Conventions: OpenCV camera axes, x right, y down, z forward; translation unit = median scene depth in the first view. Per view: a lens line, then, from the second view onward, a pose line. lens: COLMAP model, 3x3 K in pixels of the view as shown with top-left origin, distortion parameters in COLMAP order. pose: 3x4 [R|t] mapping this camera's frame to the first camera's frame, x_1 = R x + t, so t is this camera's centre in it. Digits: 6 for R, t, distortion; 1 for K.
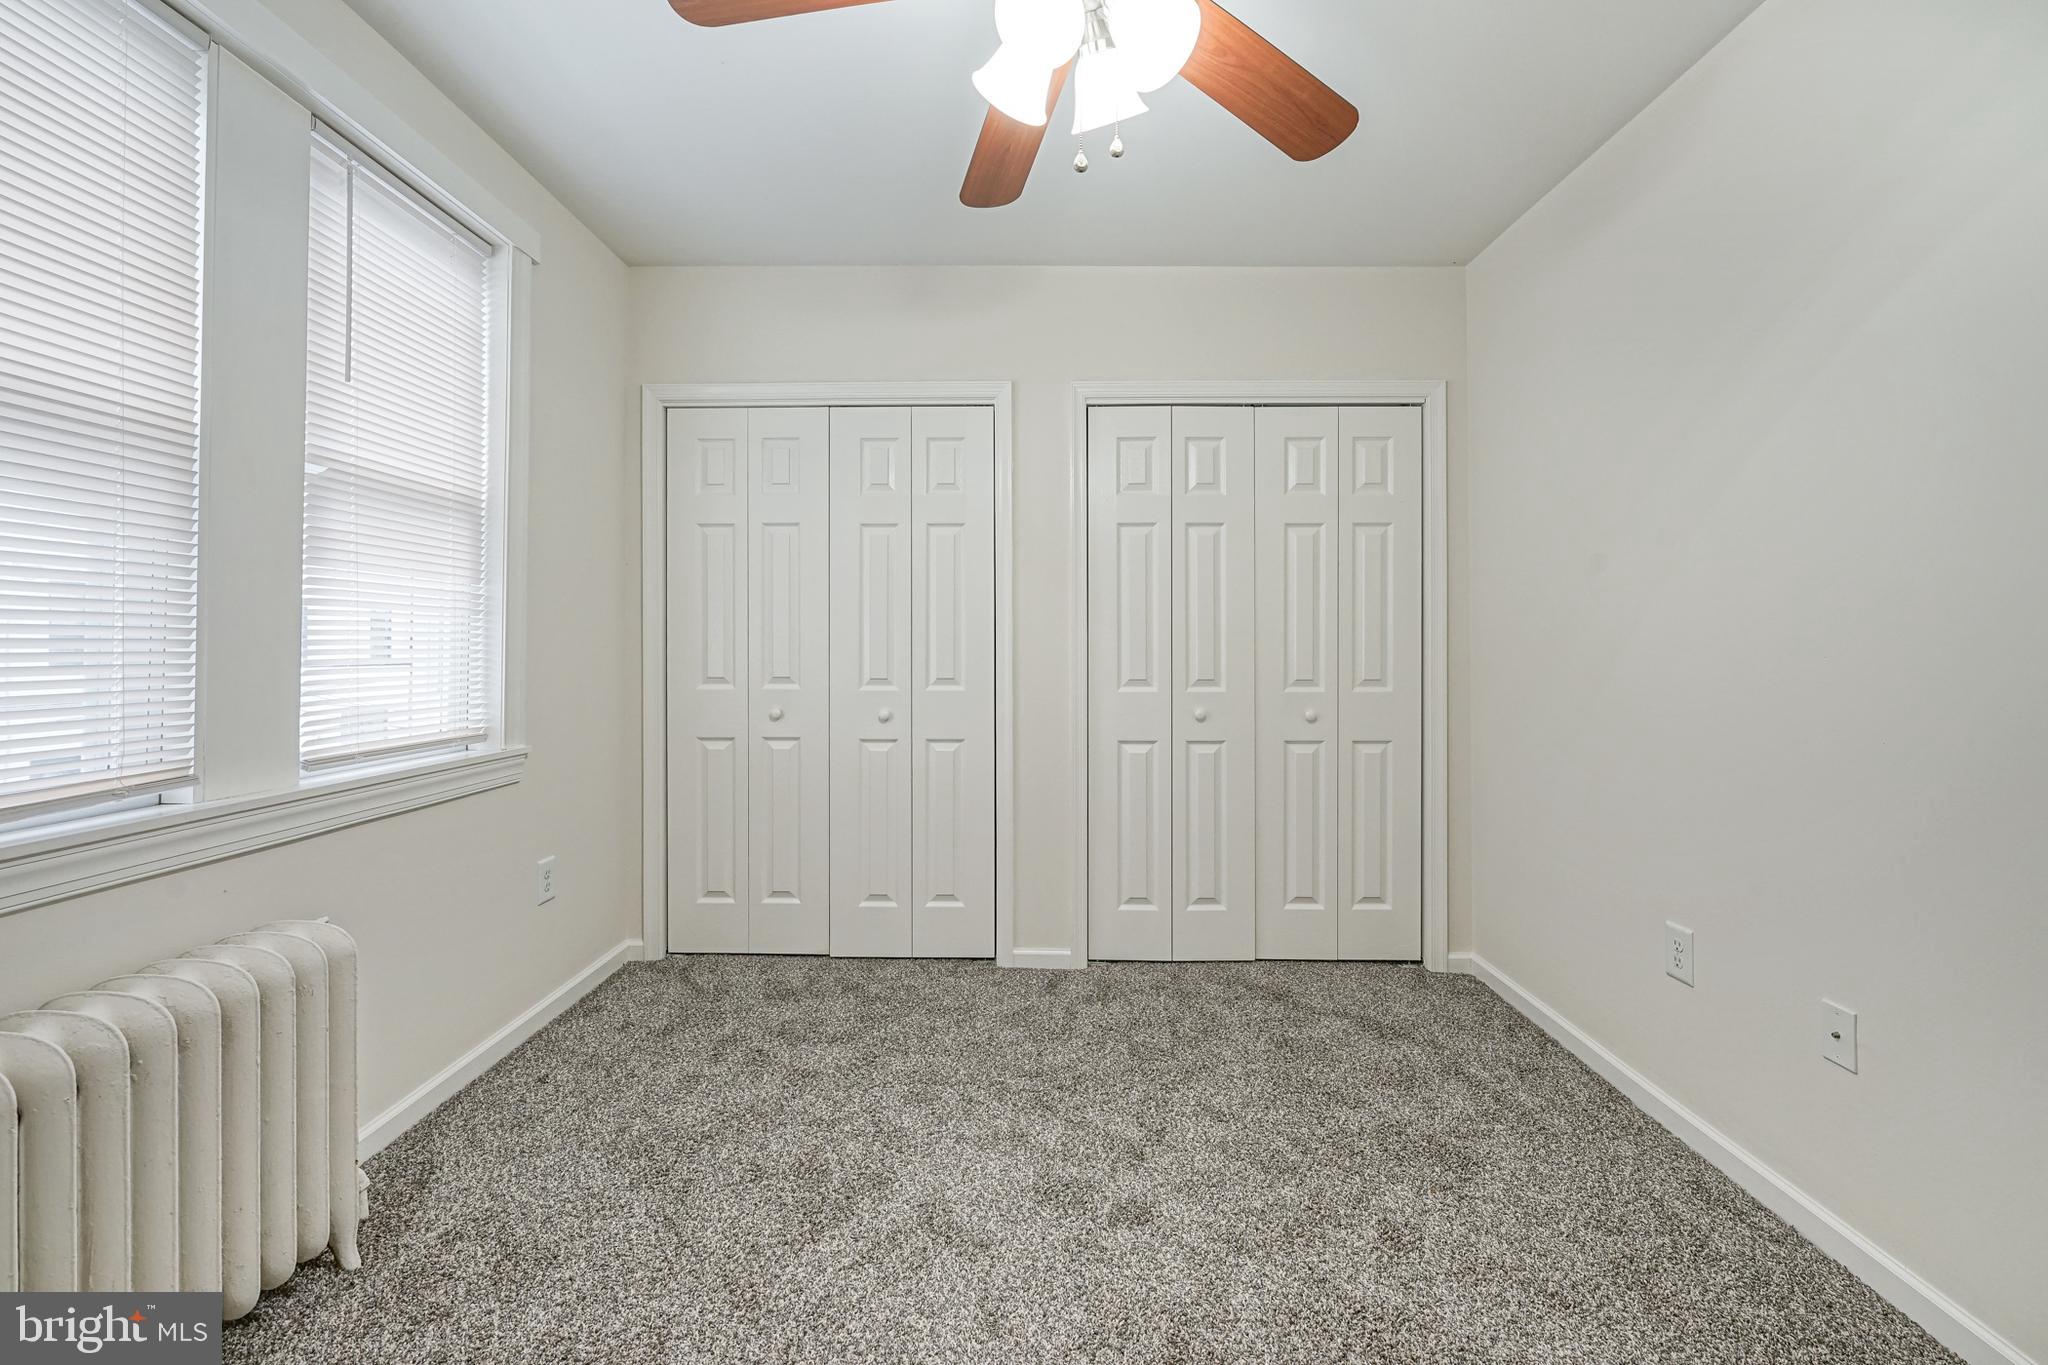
lens RADIAL K [[837.8, 0, 1044.6], [0, 837.8, 647.5], [0, 0, 1]] dist [0.001288, 0.000312]
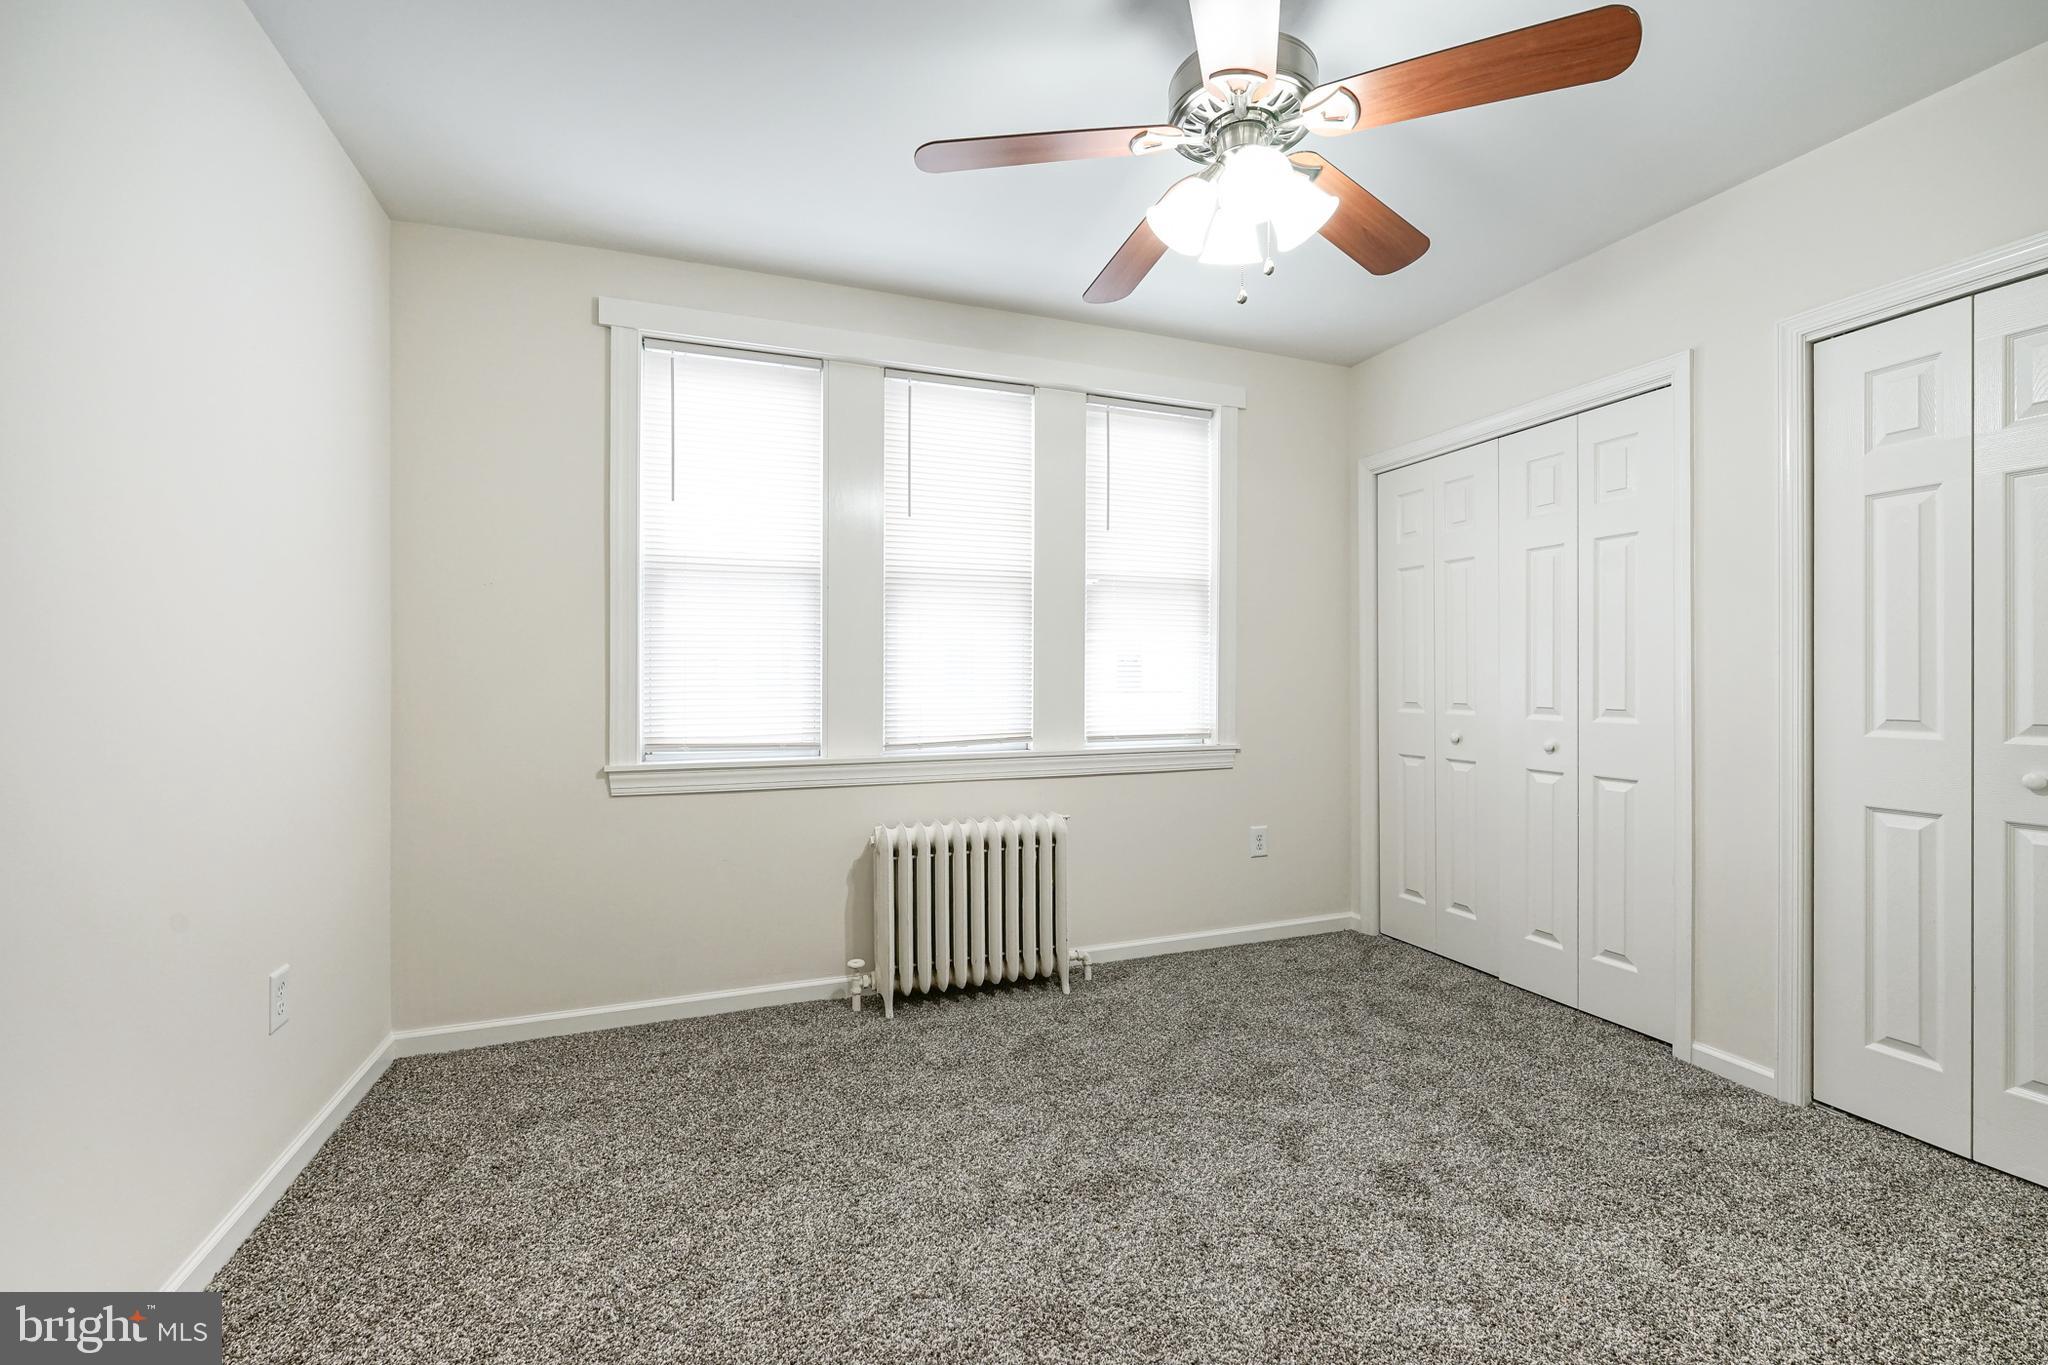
lens RADIAL K [[837.8, 0, 1029.1], [0, 837.8, 682.7], [0, 0, 1]] dist [0.001288, 0.000312]
pose [[0.384313, 0.002165, -0.923200, 0.590497], [0.001336, 0.999995, 0.002901, 0.006361], [0.923202, -0.002349, 0.384308, 0.107703]]
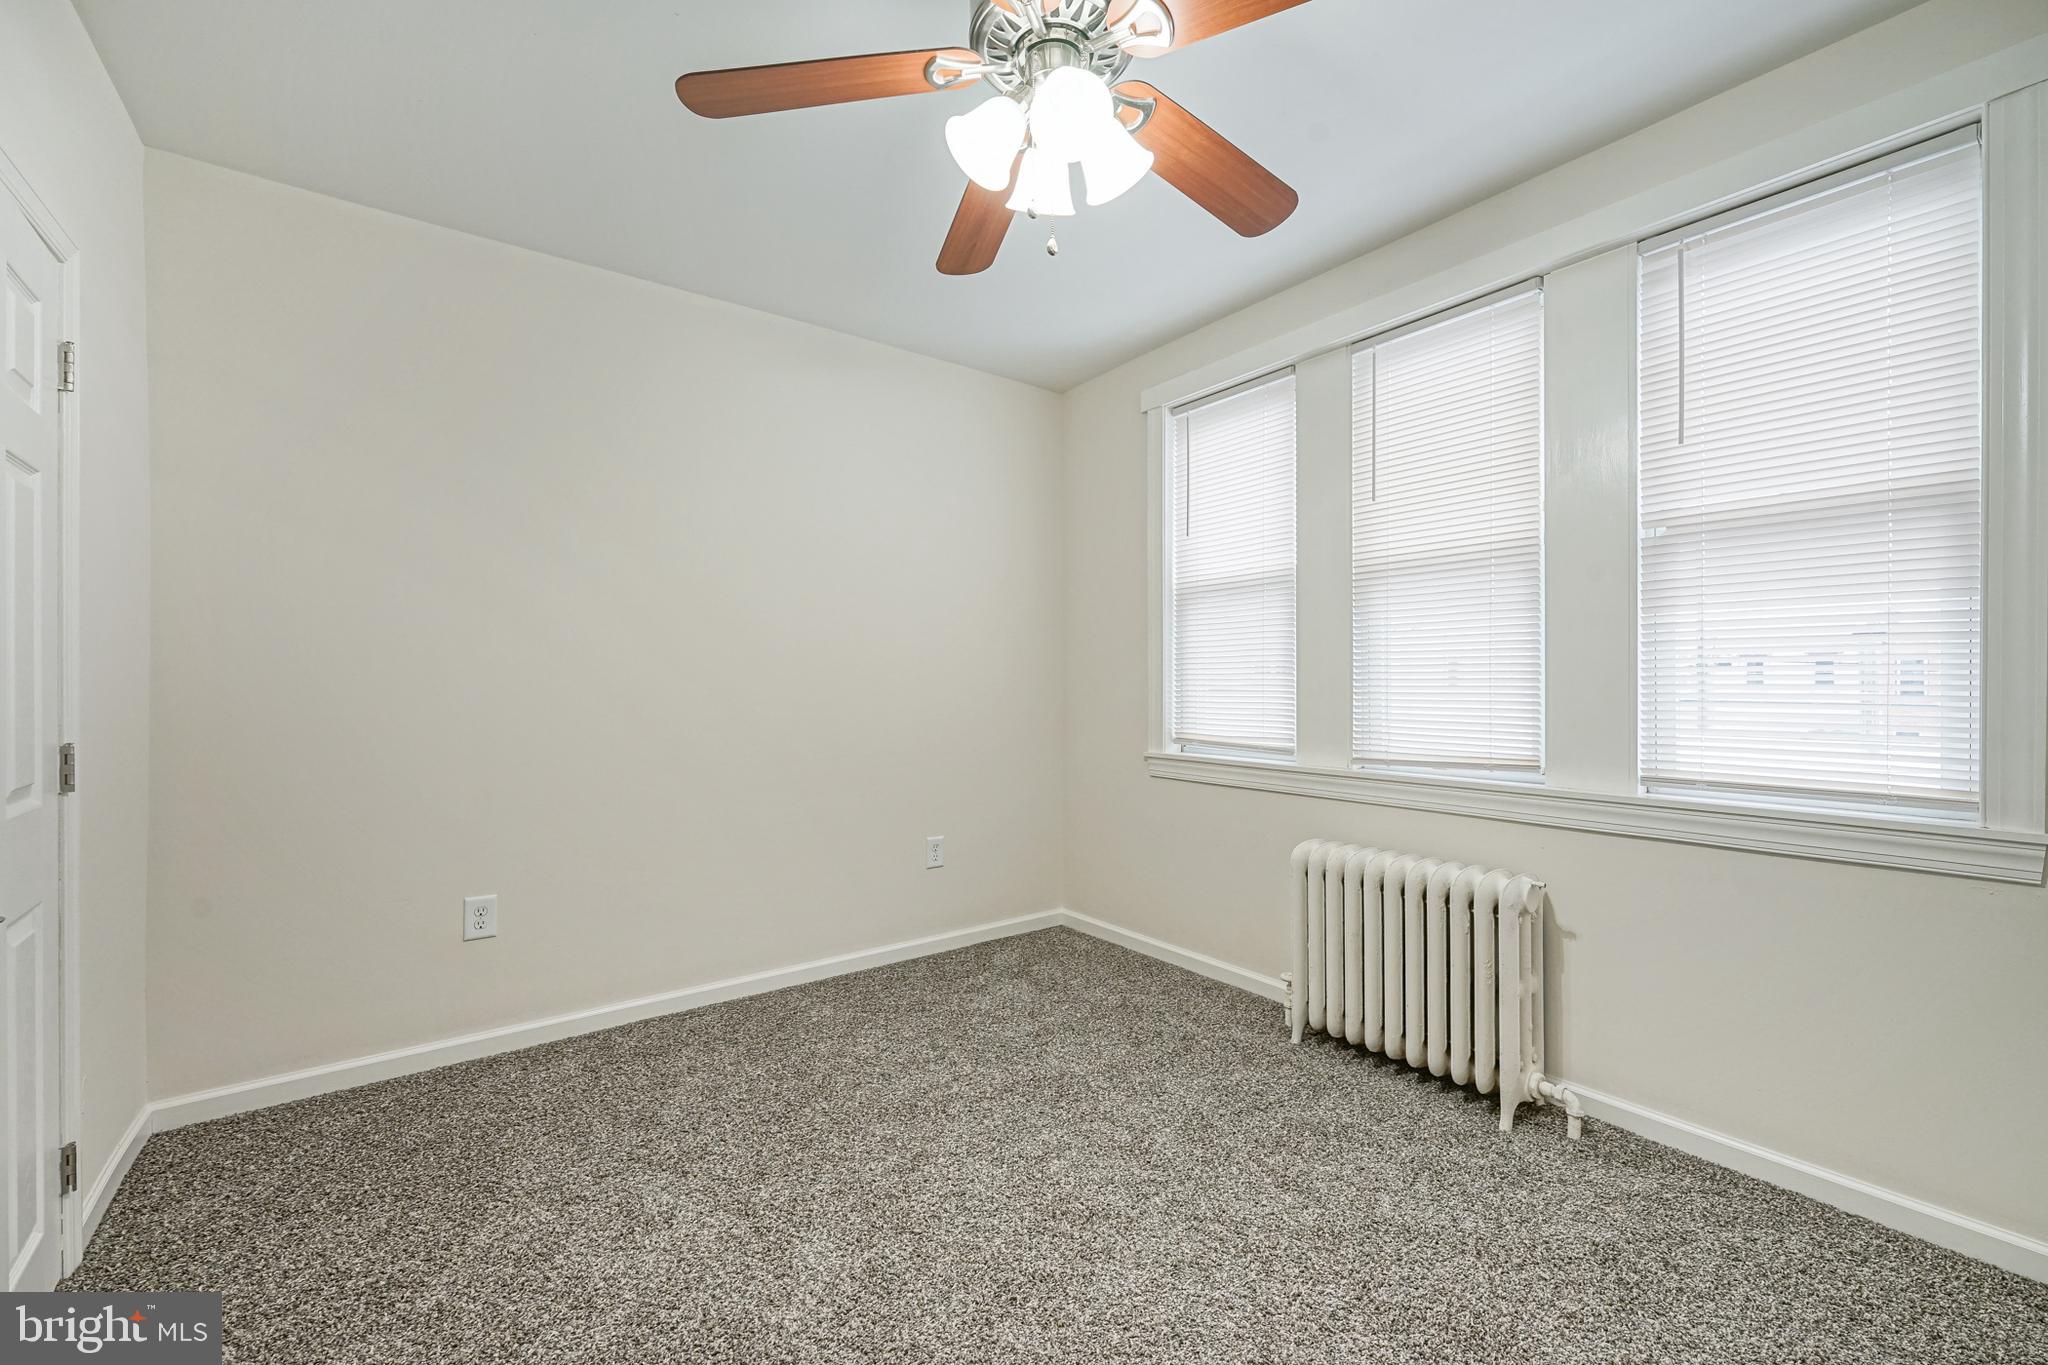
lens RADIAL K [[837.8, 0, 1002.1], [0, 837.8, 672.0], [0, 0, 1]] dist [0.001288, 0.000312]
pose [[-0.789034, 0.008132, -0.614296, 0.428689], [0.012911, 0.999911, -0.003346, -0.016872], [0.614214, -0.010571, -0.789069, 1.002578]]
